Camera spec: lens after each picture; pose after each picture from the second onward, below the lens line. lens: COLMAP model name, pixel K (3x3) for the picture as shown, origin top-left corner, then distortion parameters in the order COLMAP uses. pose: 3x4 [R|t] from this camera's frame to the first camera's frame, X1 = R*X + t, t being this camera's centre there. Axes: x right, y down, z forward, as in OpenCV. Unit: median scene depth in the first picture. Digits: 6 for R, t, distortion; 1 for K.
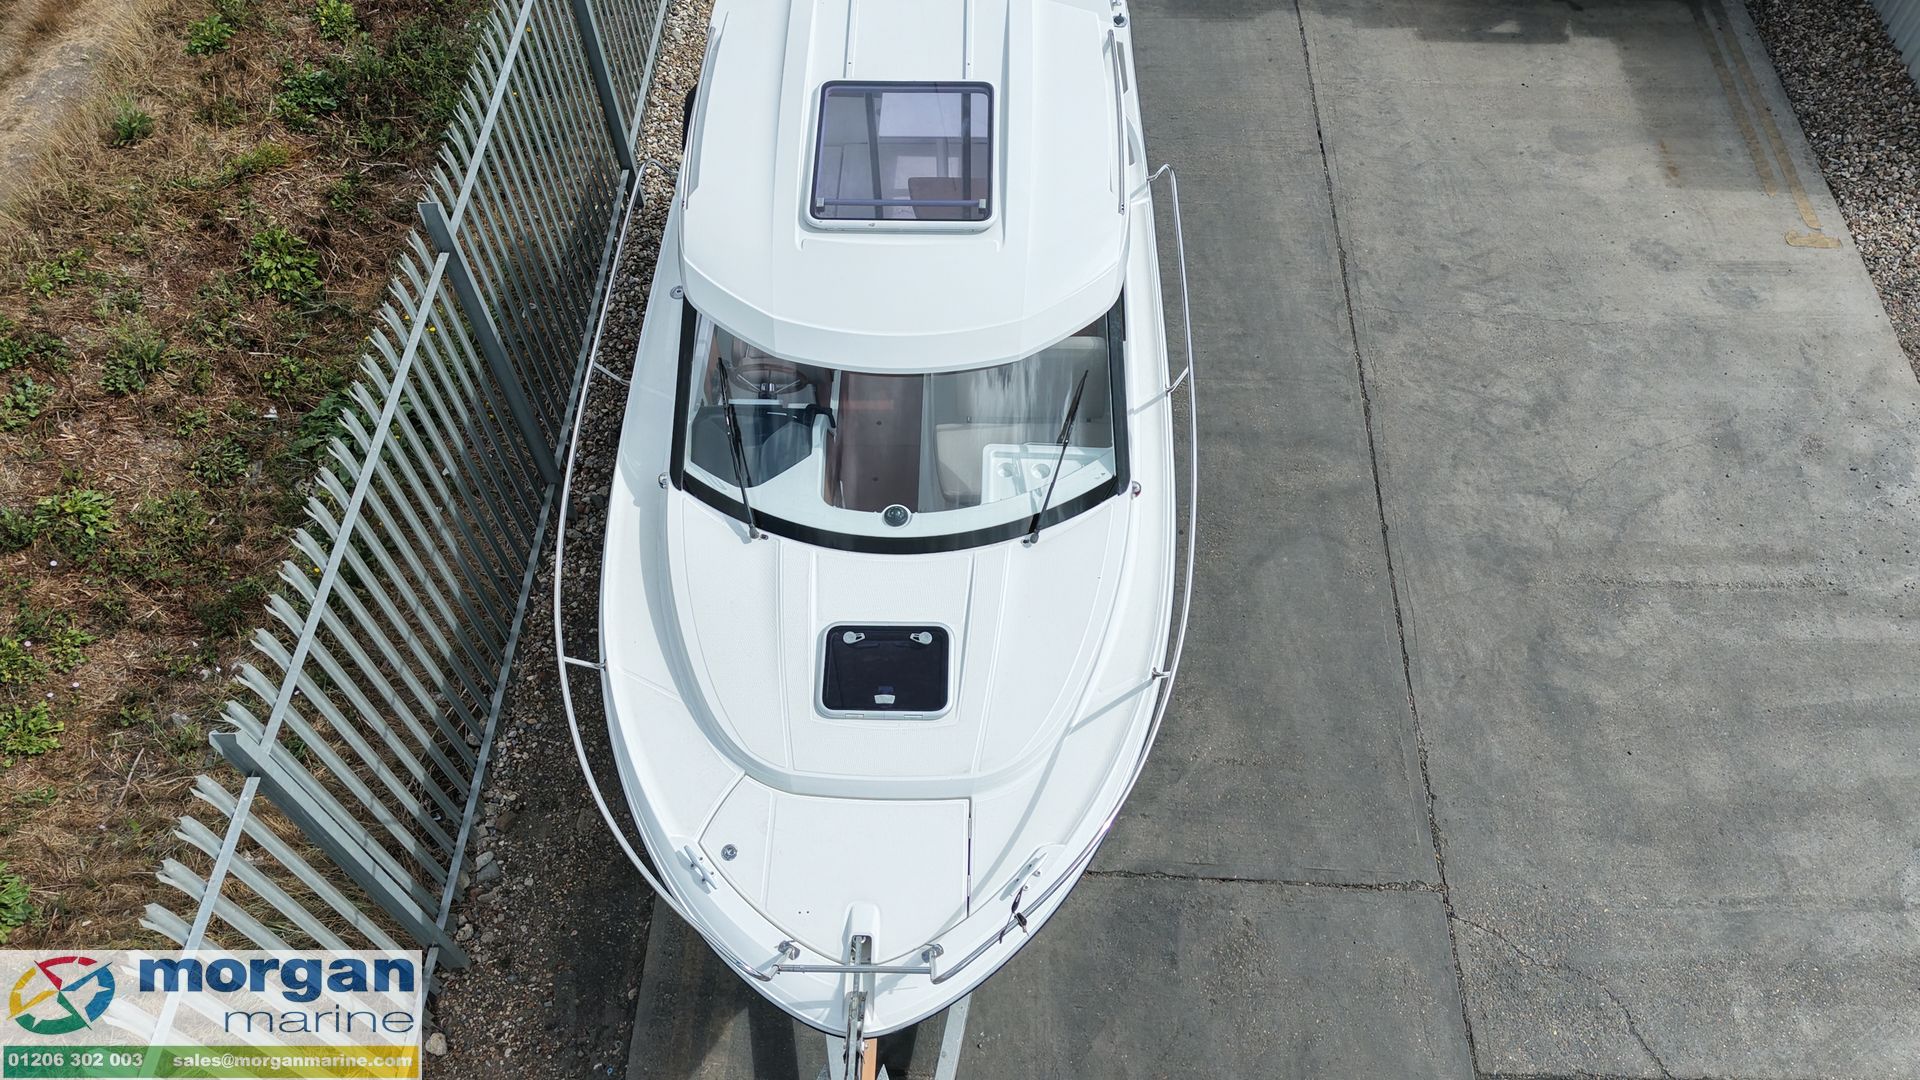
lens RADIAL K [[1412.0, 0, 949.9], [0, 1412.0, 537.6], [0, 0, 1]] dist [0.056325, -0.036743]
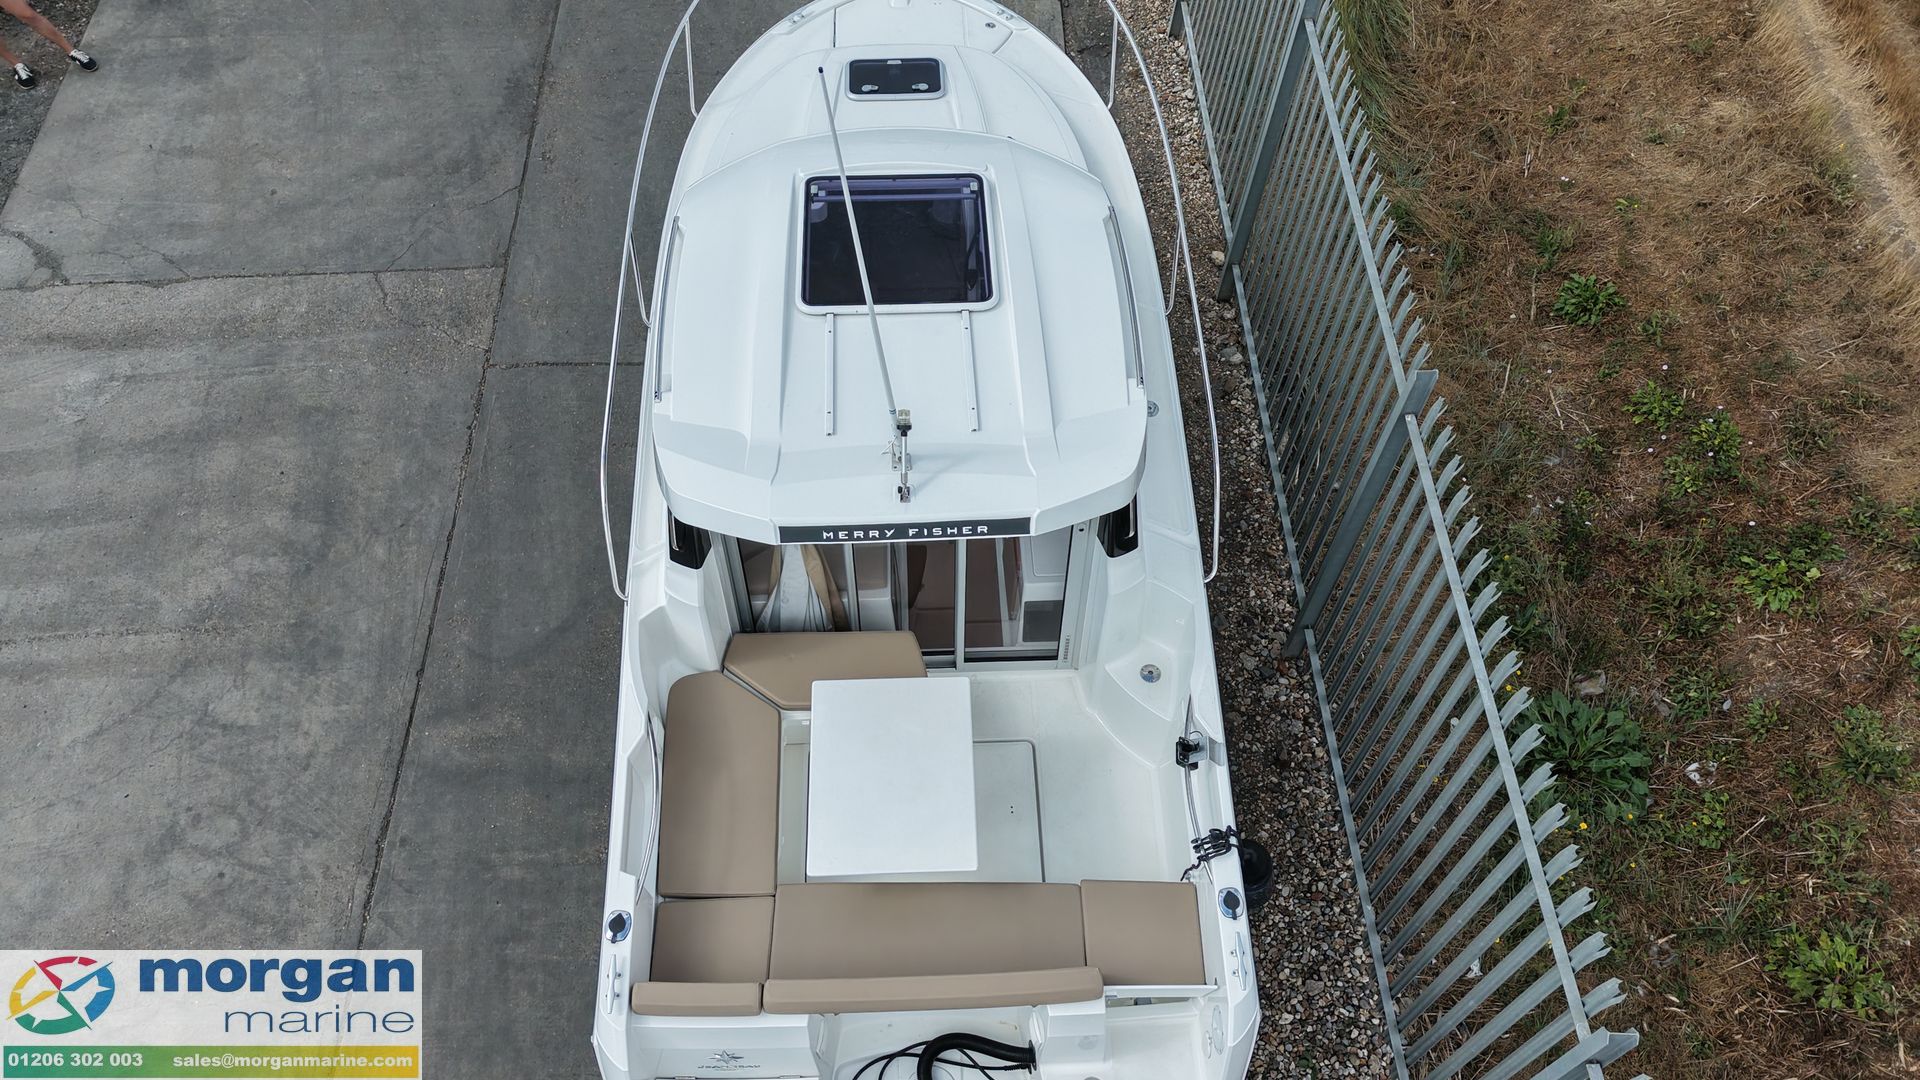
lens RADIAL K [[1412.0, 0, 961.5], [0, 1412.0, 536.5], [0, 0, 1]] dist [0.056325, -0.036743]
pose [[-0.997400, 0.059651, -0.040424, -0.024930], [-0.058793, -0.349336, 0.935151, -1.255310], [0.041661, 0.935097, 0.351935, 0.860791]]
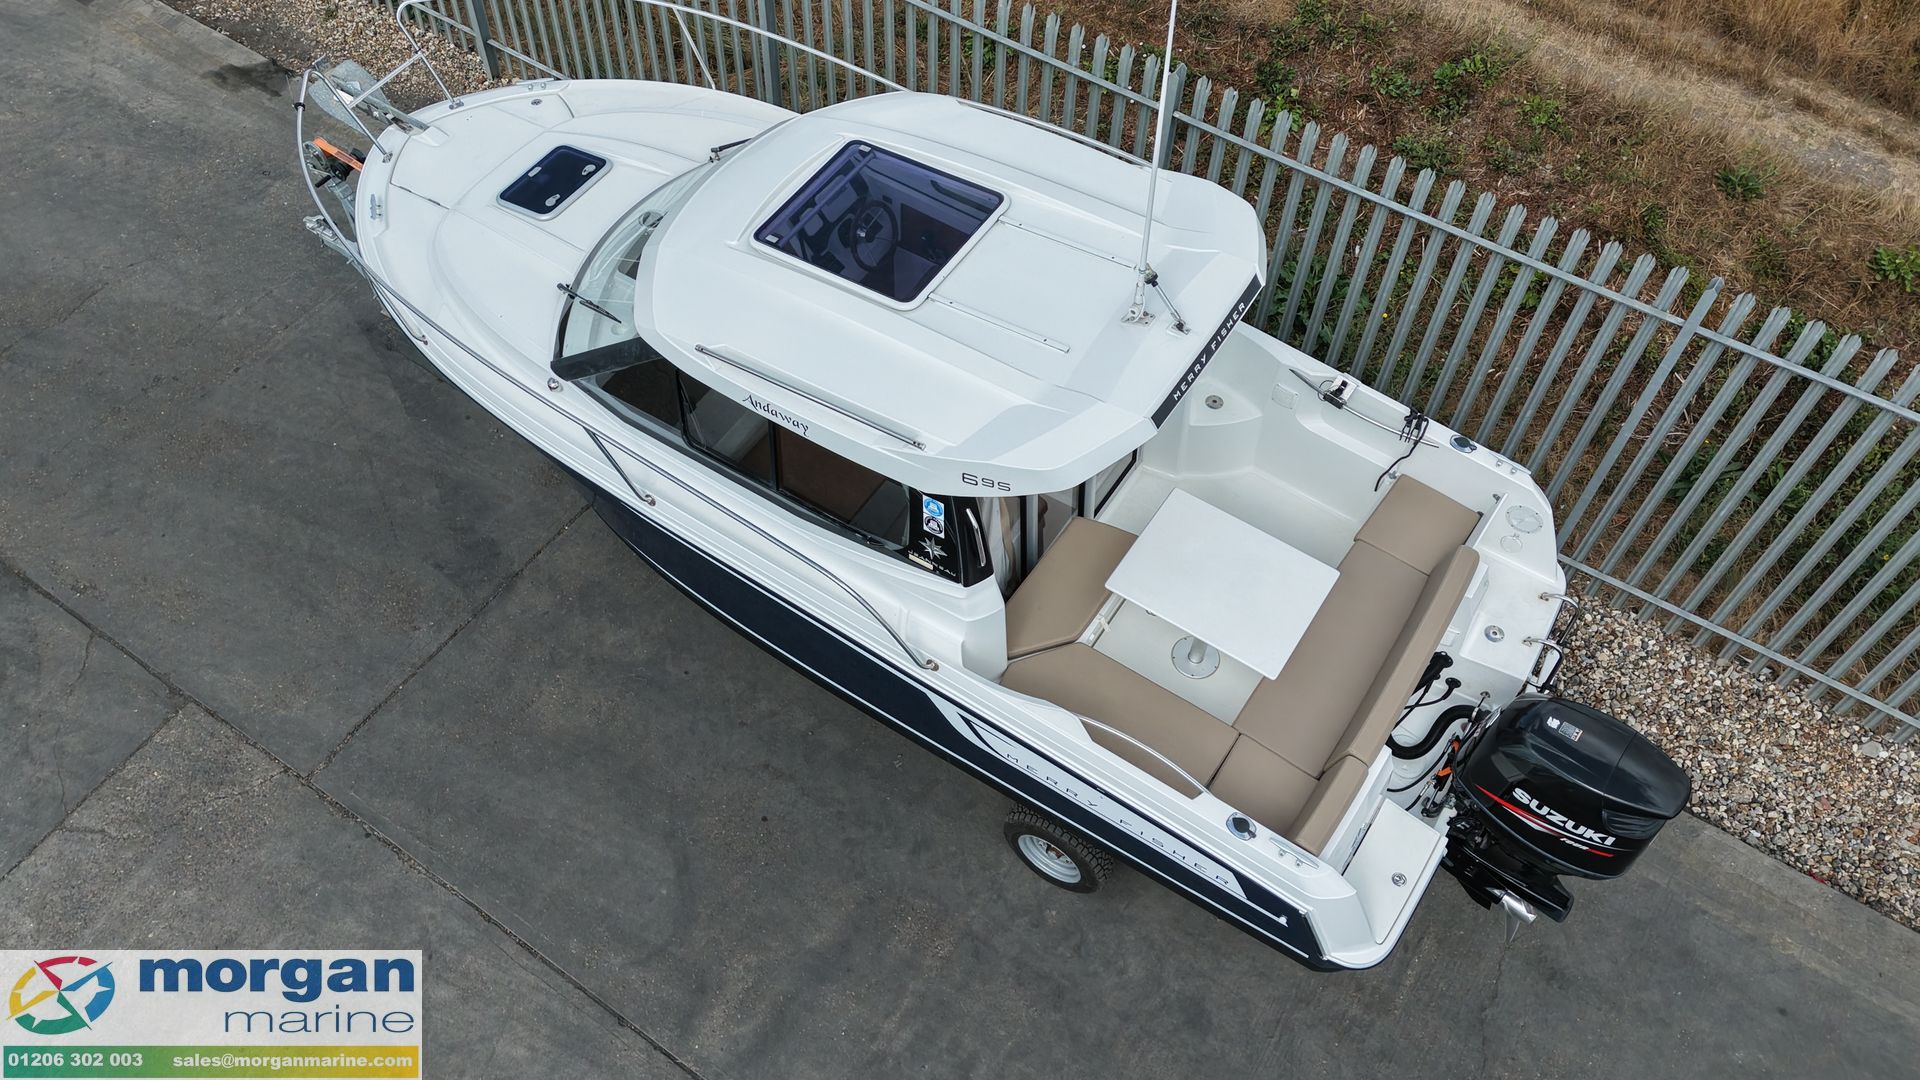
lens RADIAL K [[1412.0, 0, 963.0], [0, 1412.0, 532.2], [0, 0, 1]] dist [0.056325, -0.036743]
pose [[-0.520960, 0.706806, -0.478567, 0.570378], [-0.698801, -0.031192, 0.714636, -1.036721], [0.490182, 0.706720, 0.510166, 0.685292]]
